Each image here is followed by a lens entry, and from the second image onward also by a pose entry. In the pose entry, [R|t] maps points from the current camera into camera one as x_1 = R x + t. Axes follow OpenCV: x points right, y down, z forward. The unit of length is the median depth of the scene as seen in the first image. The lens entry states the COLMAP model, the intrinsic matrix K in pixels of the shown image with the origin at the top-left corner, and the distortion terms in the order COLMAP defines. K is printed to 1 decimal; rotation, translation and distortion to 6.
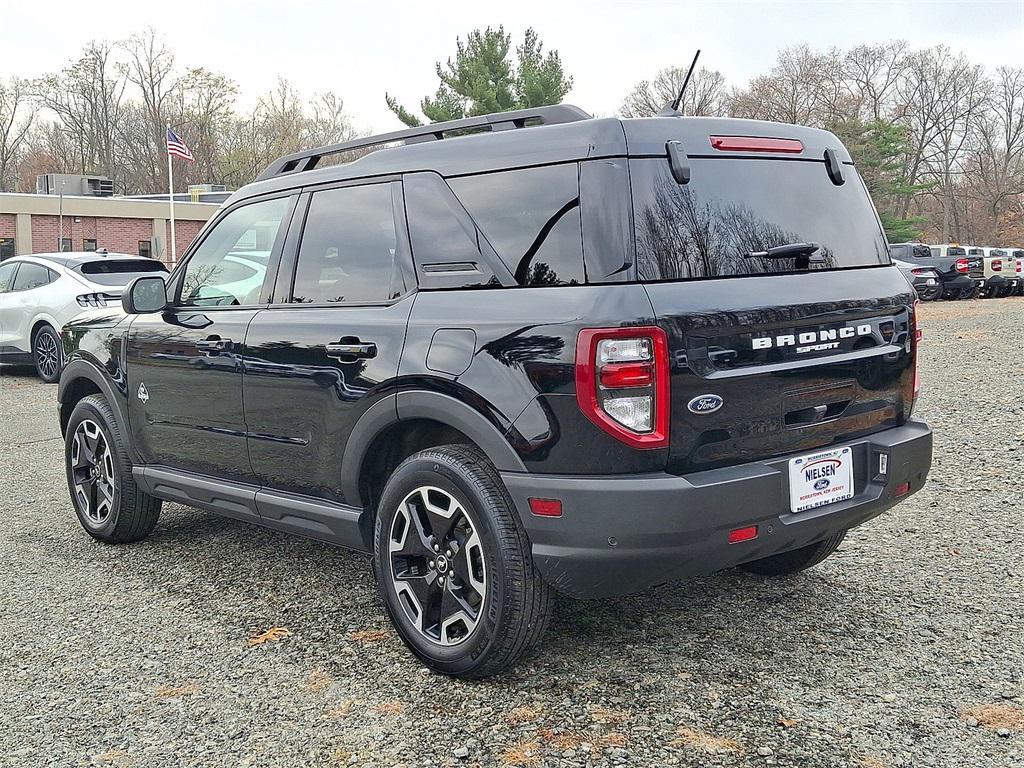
lens RADIAL K [[1186.2, 0, 512.0], [0, 1186.2, 384.0], [0, 0, 1]] dist [0.221983, -0.589006]
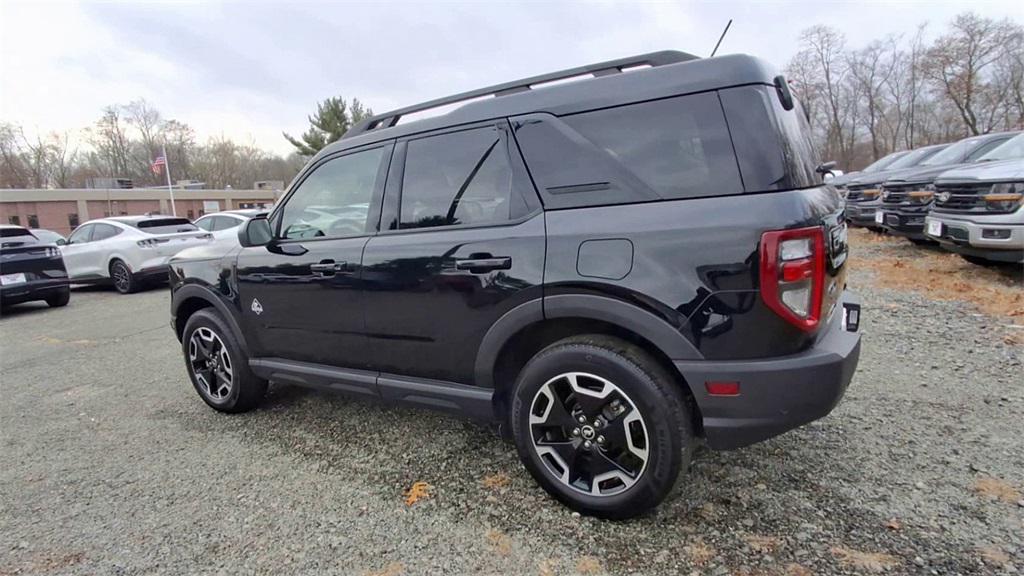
lens RADIAL K [[526.3, 0, 483.5], [0, 526.3, 307.3], [0, 0, 1]] dist [-0.000692, -0.000677]
pose [[0.962311, -0.089732, 0.256720, -0.200536], [0.069916, 0.993898, 0.085319, -0.022343], [-0.262809, -0.064155, 0.962713, 0.351155]]
